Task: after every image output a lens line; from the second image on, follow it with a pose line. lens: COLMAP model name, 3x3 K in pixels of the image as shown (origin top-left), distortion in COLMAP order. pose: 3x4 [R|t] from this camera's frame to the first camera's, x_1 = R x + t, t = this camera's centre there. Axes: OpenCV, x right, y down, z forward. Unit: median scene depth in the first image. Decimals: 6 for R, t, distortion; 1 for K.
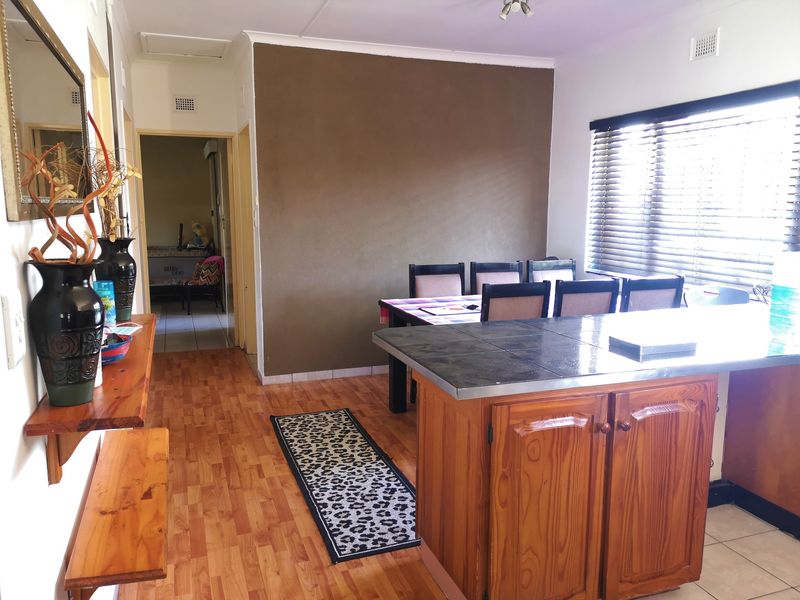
lens RADIAL K [[678.1, 0, 351.1], [0, 678.1, 299.0], [0, 0, 1]] dist [0.039985, -0.106687]
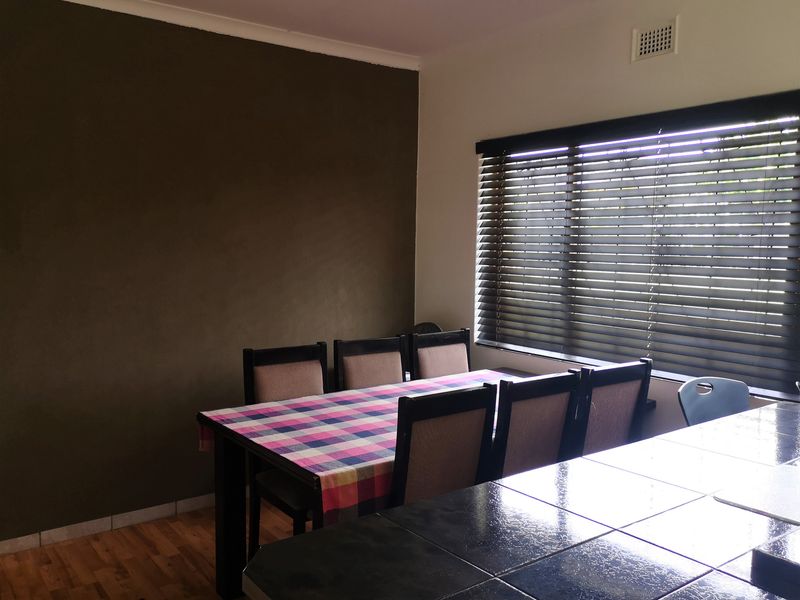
lens RADIAL K [[678.1, 0, 351.1], [0, 678.1, 299.0], [0, 0, 1]] dist [0.039985, -0.106687]
pose [[0.942660, -0.016399, 0.333352, -0.026525], [0.033649, 0.998373, -0.046039, -0.060973], [-0.332054, 0.054616, 0.941678, 0.358742]]
